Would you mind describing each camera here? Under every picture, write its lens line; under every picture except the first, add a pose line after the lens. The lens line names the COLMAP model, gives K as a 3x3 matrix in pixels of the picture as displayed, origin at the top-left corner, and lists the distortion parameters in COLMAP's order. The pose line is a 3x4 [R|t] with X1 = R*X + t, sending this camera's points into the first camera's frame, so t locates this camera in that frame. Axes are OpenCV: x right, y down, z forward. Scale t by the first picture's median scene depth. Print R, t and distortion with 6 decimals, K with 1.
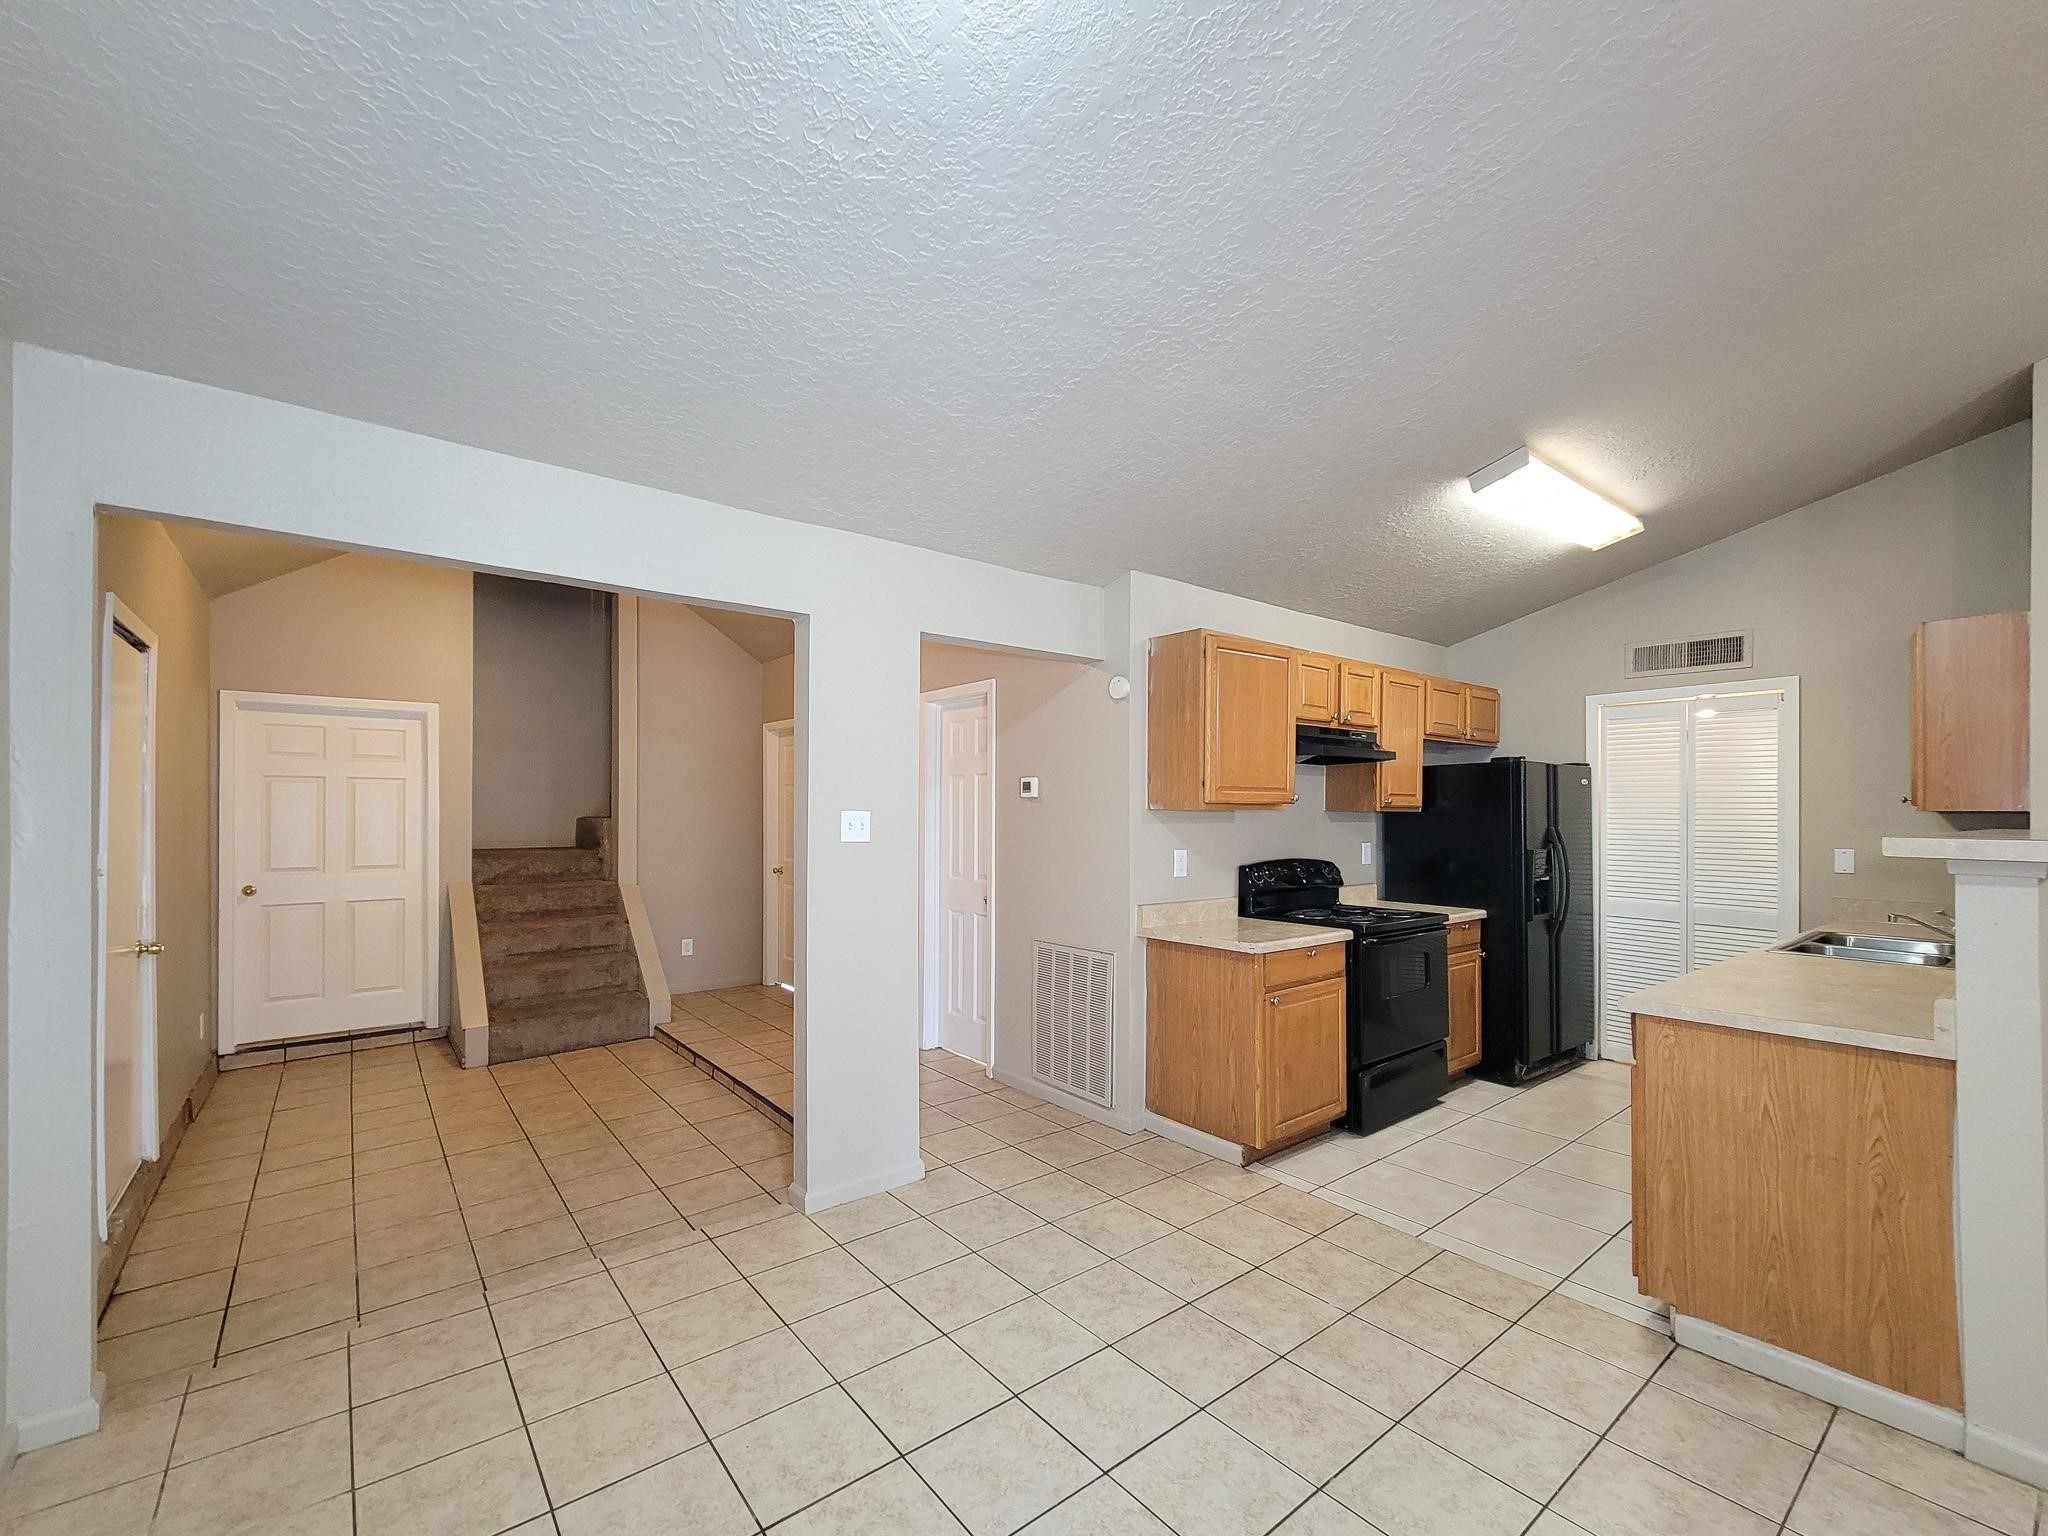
lens RADIAL K [[863.3, 0, 1035.9], [0, 863.3, 806.2], [0, 0, 1]] dist [0.008790, -0.002411]
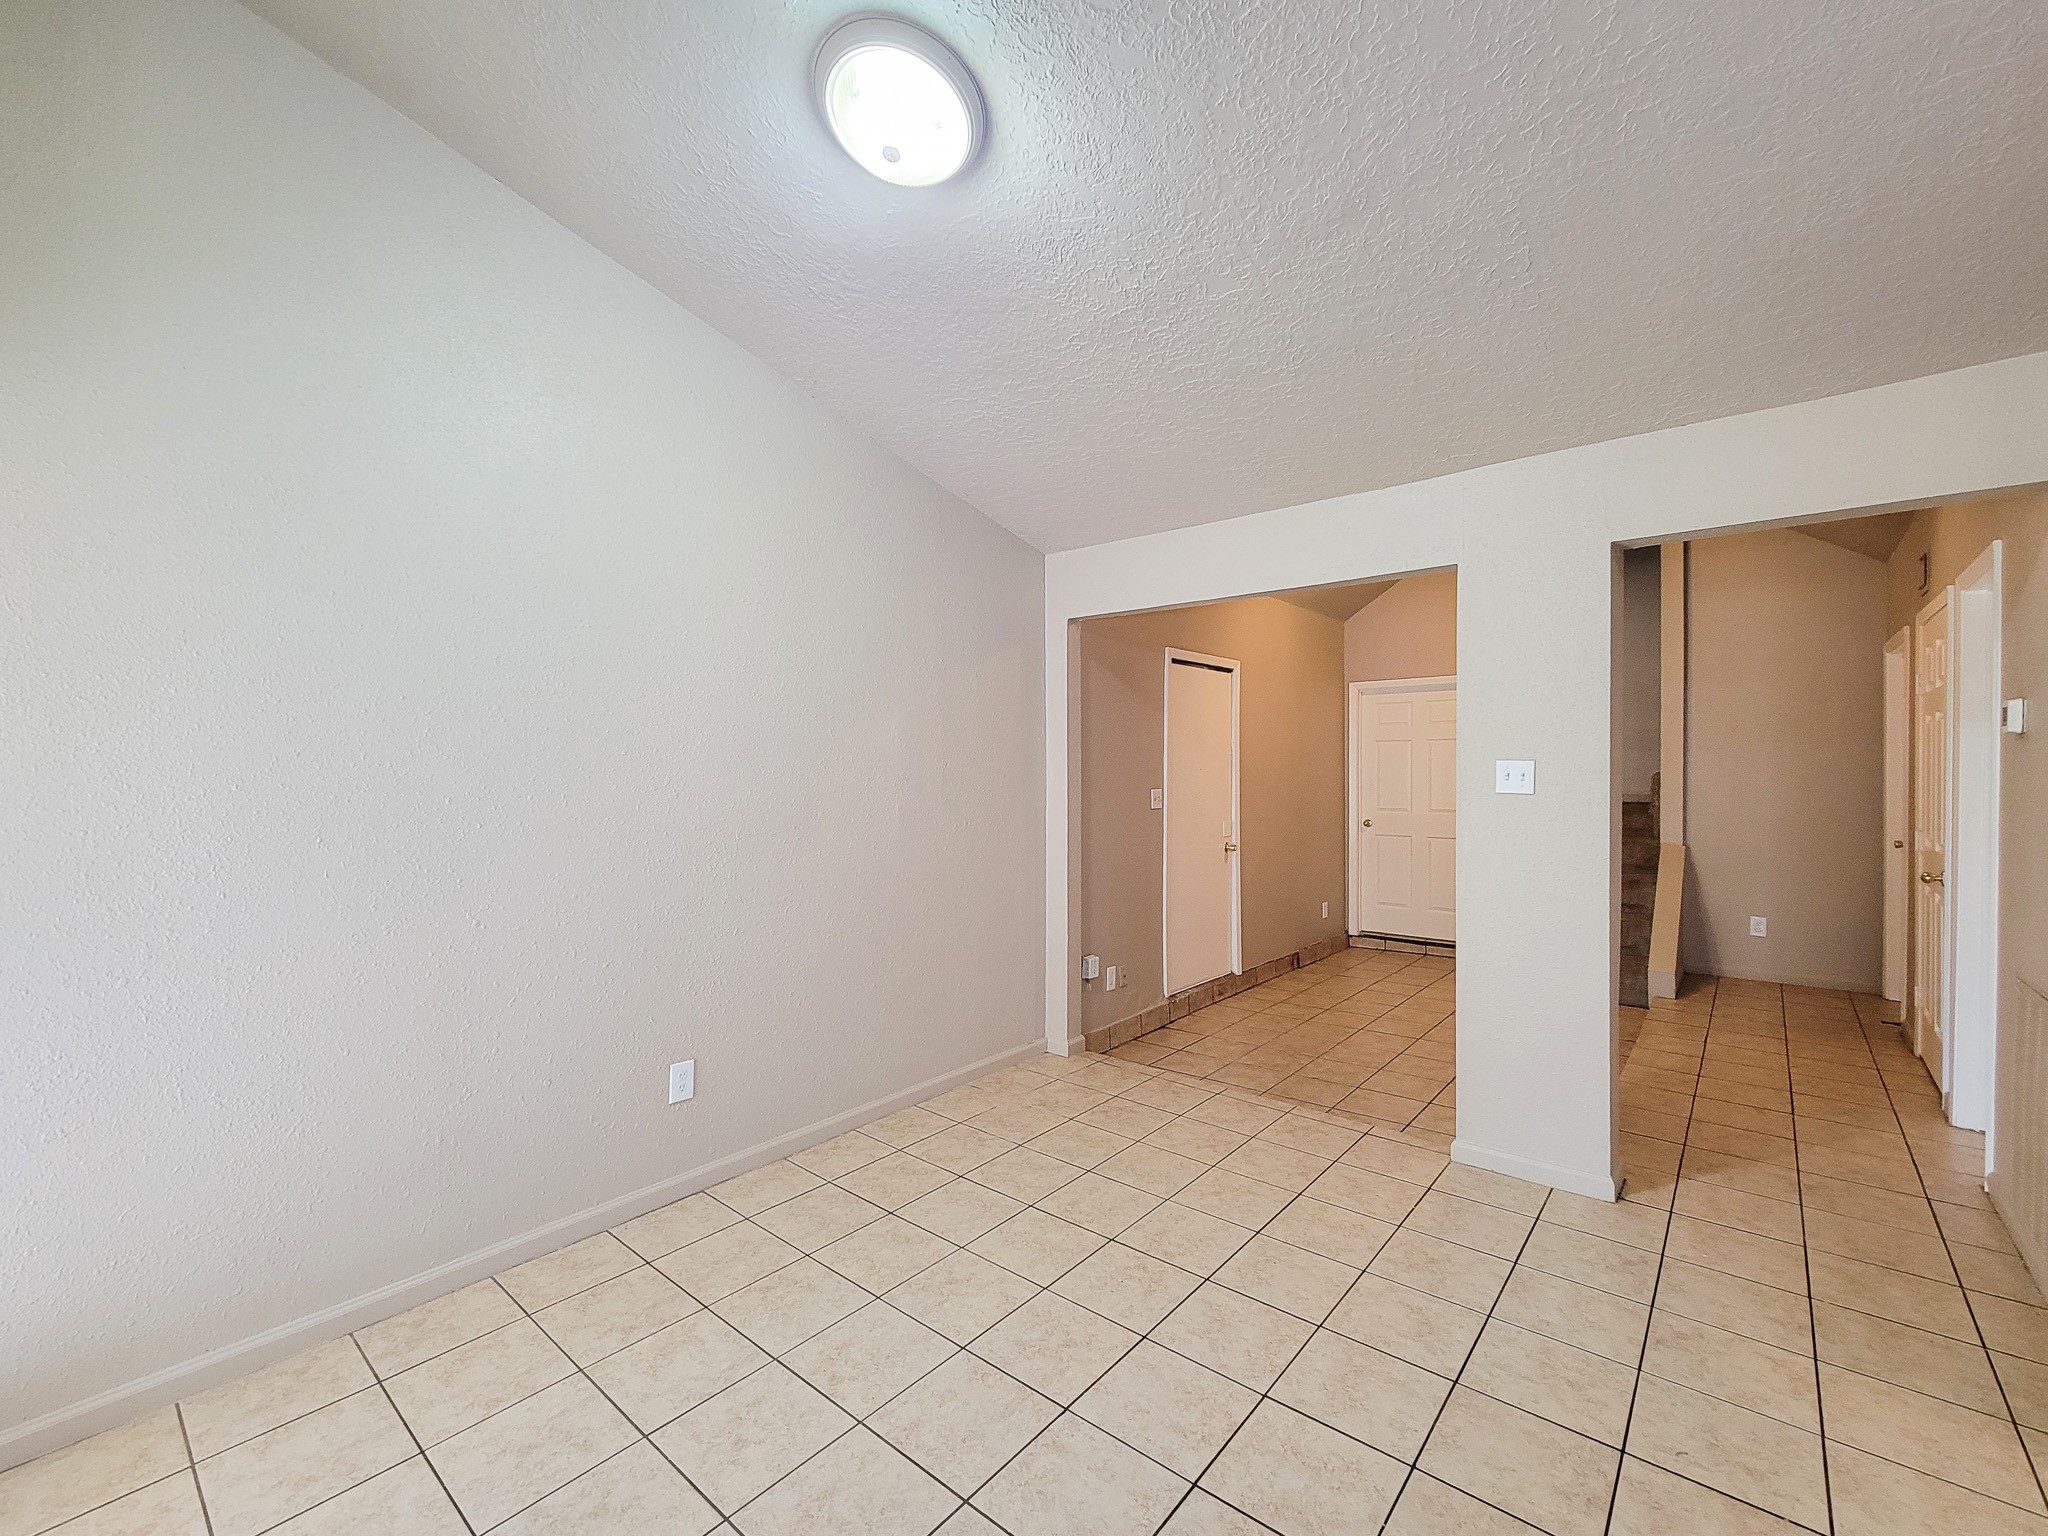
lens RADIAL K [[863.3, 0, 1036.9], [0, 863.3, 775.6], [0, 0, 1]] dist [0.008790, -0.002411]
pose [[0.197553, -0.000277, -0.980292, 0.399855], [0.013737, 0.999903, 0.002485, 0.007560], [0.980196, -0.013957, 0.197538, 0.207253]]
